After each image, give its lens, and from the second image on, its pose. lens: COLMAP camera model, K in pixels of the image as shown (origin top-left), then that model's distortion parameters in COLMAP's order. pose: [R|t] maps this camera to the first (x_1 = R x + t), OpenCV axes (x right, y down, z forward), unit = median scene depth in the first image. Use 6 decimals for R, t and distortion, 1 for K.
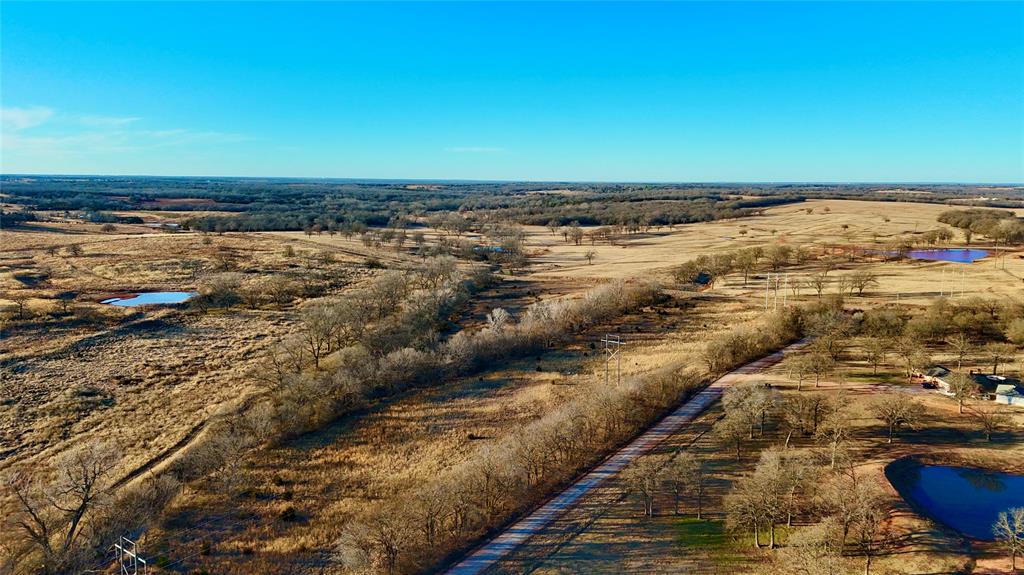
lens RADIAL K [[744.4, 0, 506.8], [0, 744.4, 288.7], [0, 0, 1]] dist [0.072517, -0.071419]
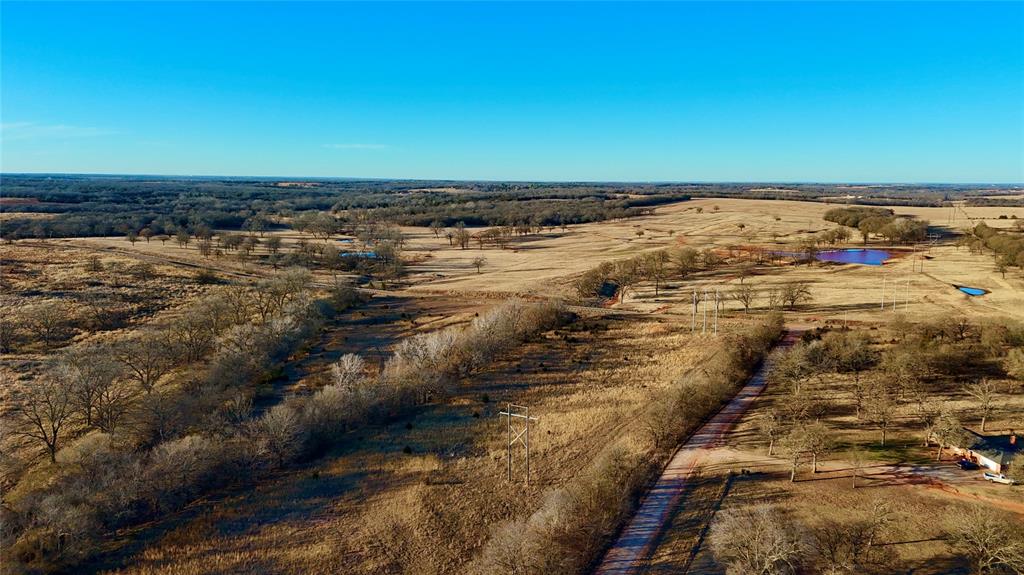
lens RADIAL K [[744.4, 0, 512.7], [0, 744.4, 289.5], [0, 0, 1]] dist [0.072517, -0.071419]
pose [[0.987328, -0.021202, 0.157271, 0.018922], [0.020768, 0.999775, 0.004407, -0.020642], [-0.157329, -0.001085, 0.987546, 0.177975]]
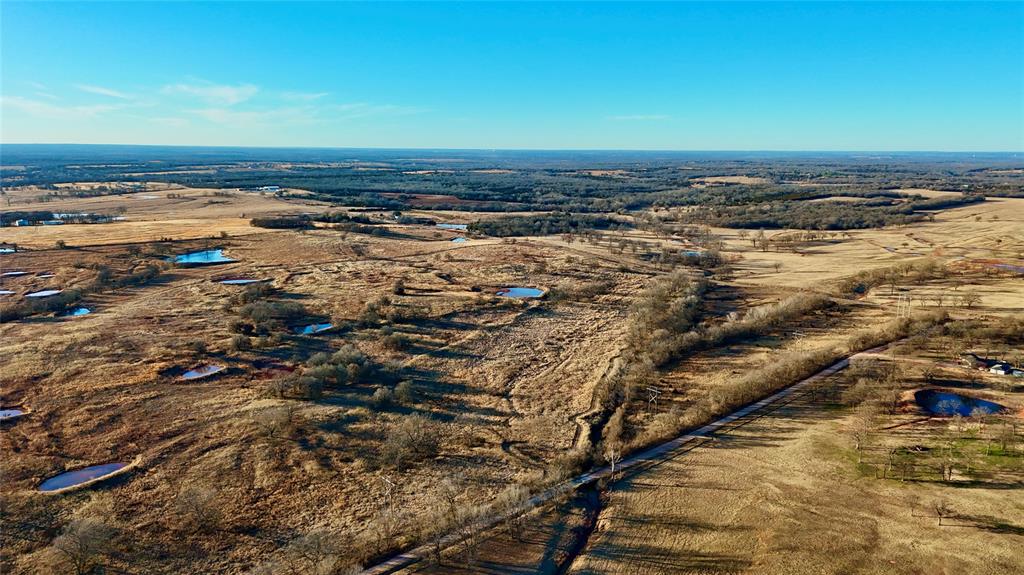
lens RADIAL K [[744.4, 0, 501.5], [0, 744.4, 287.1], [0, 0, 1]] dist [0.072517, -0.071419]
pose [[0.976034, 0.038063, -0.214264, -0.111456], [-0.029357, 0.998615, 0.043671, -0.063664], [0.215629, -0.036334, 0.975799, -0.609681]]
